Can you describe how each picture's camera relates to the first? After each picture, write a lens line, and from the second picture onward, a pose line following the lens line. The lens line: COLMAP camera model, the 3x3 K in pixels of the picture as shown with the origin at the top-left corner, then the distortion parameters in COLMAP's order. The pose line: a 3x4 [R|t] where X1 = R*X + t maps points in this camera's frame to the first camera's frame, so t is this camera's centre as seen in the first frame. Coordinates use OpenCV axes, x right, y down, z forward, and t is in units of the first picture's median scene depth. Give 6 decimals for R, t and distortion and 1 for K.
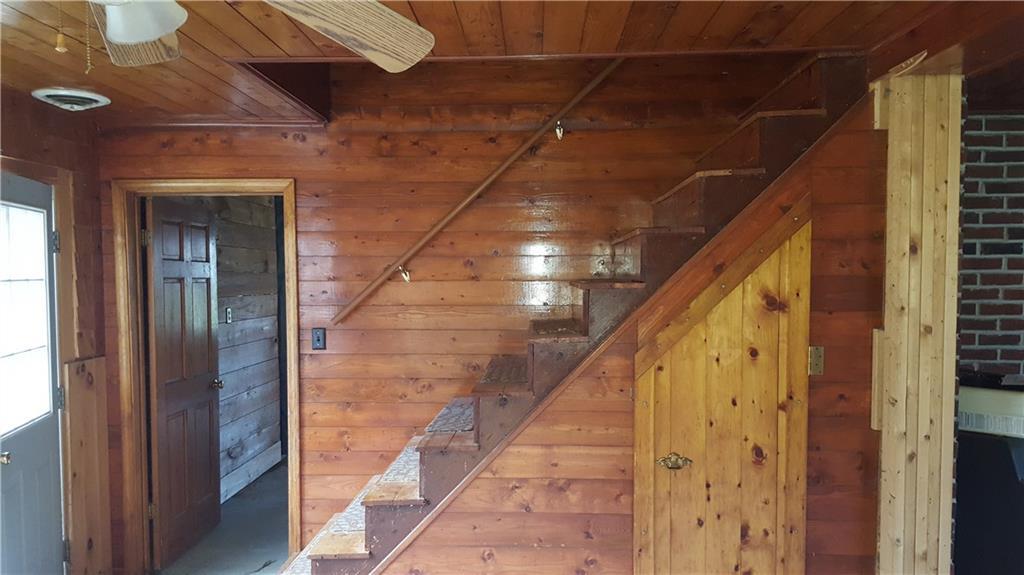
lens RADIAL K [[763.4, 0, 505.7], [0, 763.4, 315.0], [0, 0, 1]] dist [0.041767, -0.054795]
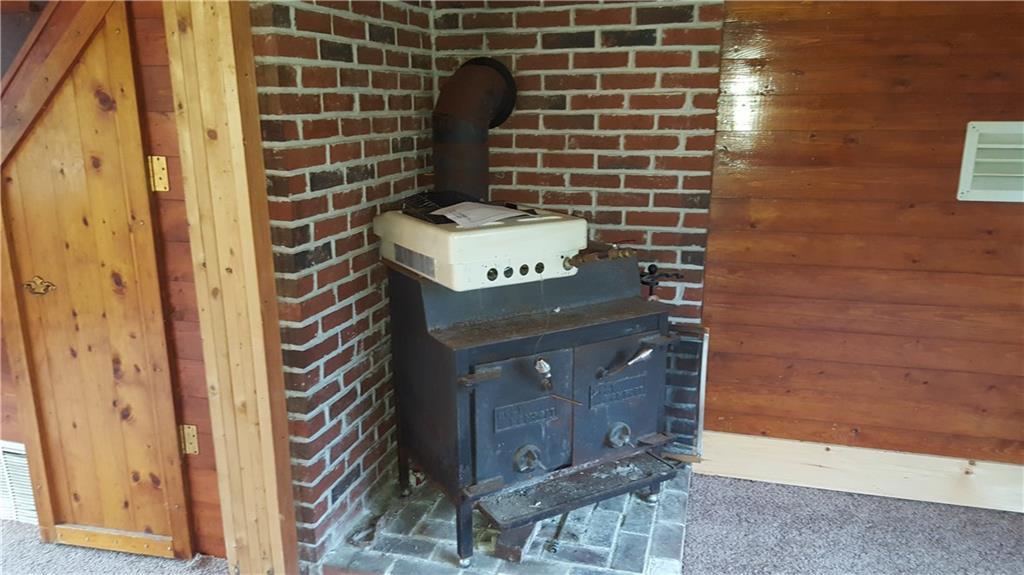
lens RADIAL K [[763.4, 0, 507.8], [0, 763.4, 325.9], [0, 0, 1]] dist [0.041767, -0.054795]
pose [[0.971003, 0.066077, -0.229752, 0.982604], [-0.012737, 0.973977, 0.226289, 0.026619], [0.238726, -0.216801, 0.946577, 0.271004]]
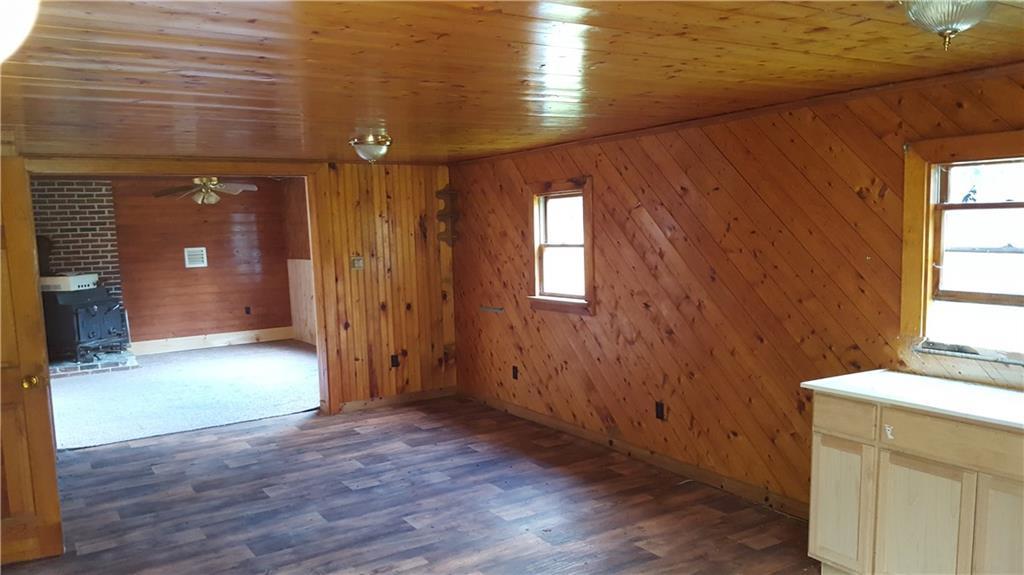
lens RADIAL K [[763.4, 0, 505.0], [0, 763.4, 309.1], [0, 0, 1]] dist [0.041767, -0.054795]
pose [[0.814308, -0.086526, 0.573947, 0.356156], [0.066912, 0.996228, 0.055253, 0.192085], [-0.576563, -0.006589, 0.817026, -2.804143]]
